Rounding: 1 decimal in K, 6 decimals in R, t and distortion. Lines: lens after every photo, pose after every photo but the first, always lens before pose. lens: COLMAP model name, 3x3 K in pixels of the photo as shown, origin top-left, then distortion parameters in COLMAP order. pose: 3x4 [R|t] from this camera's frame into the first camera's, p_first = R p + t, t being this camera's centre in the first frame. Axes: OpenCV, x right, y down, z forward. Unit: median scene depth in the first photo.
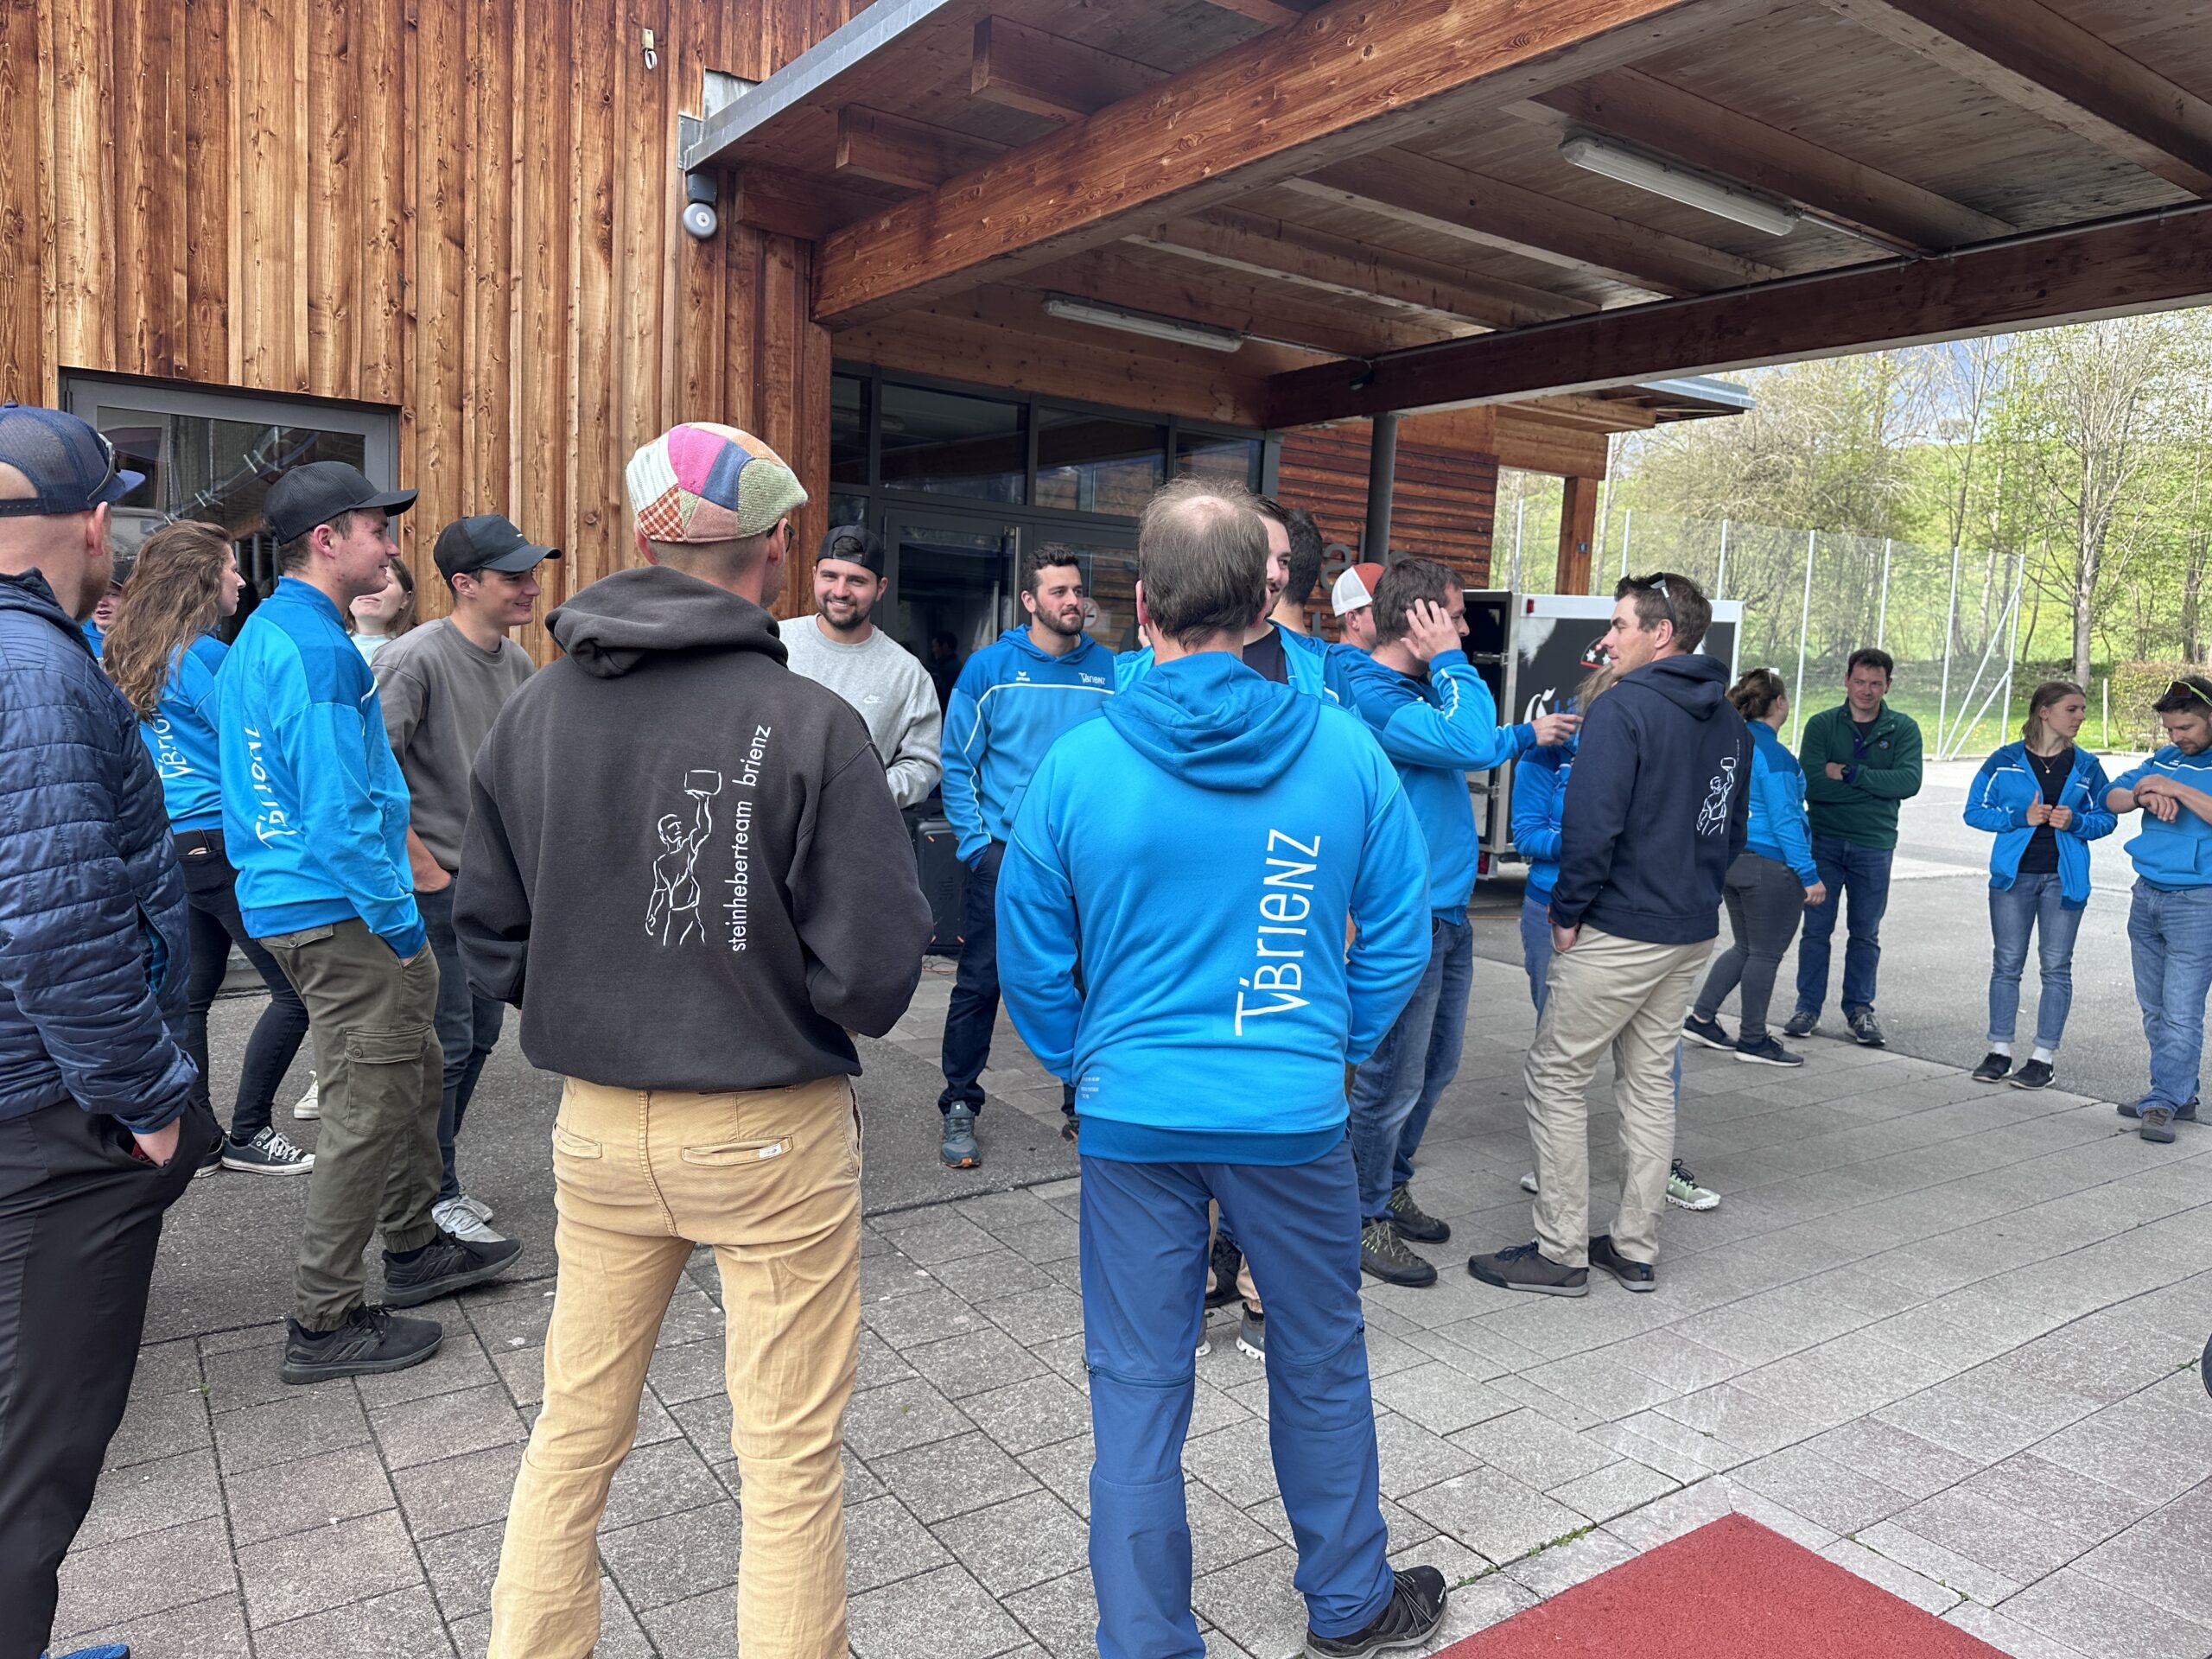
lens RADIAL K [[1562.9, 0, 1106.0], [0, 1562.9, 829.5], [0, 0, 1]] dist [0.017833, -0.031911]
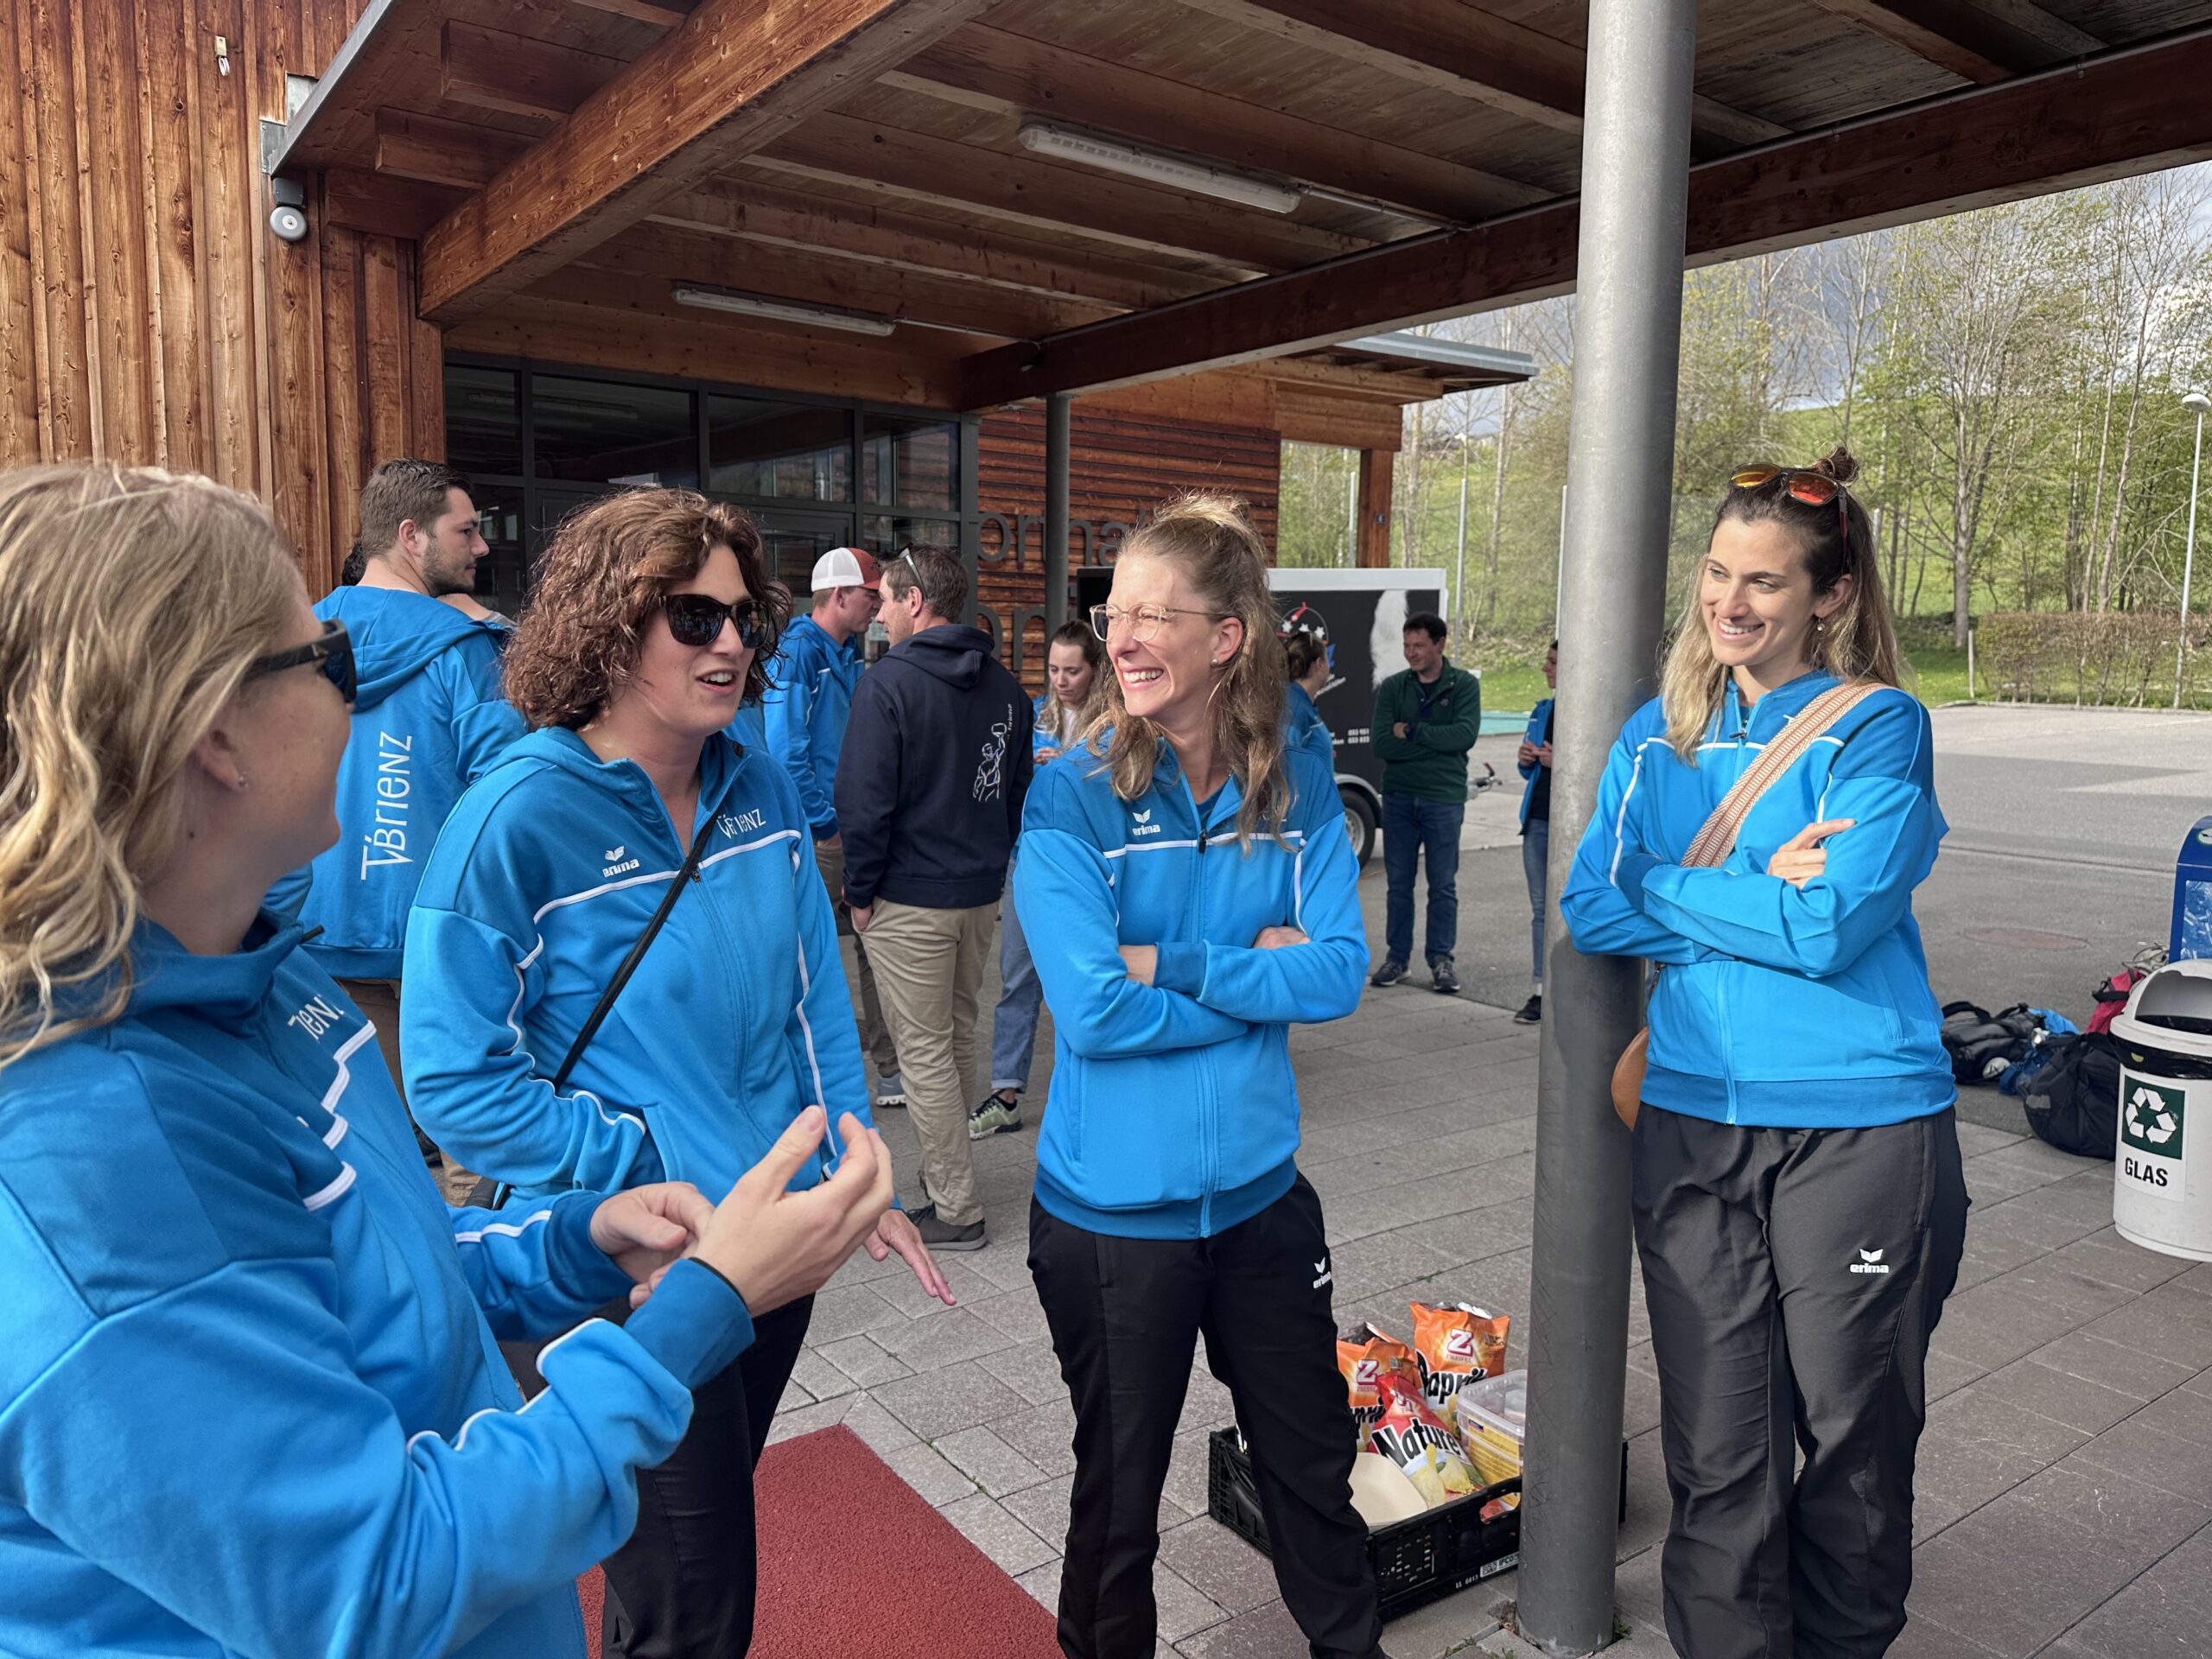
lens RADIAL K [[1565.0, 0, 1106.0], [0, 1565.0, 829.5], [0, 0, 1]] dist [0.009928, -0.016316]
pose [[0.999200, -0.034127, 0.020840, 0.243656], [0.033899, 0.999363, 0.011172, 0.010558], [-0.021208, -0.010457, 0.999720, -0.031381]]
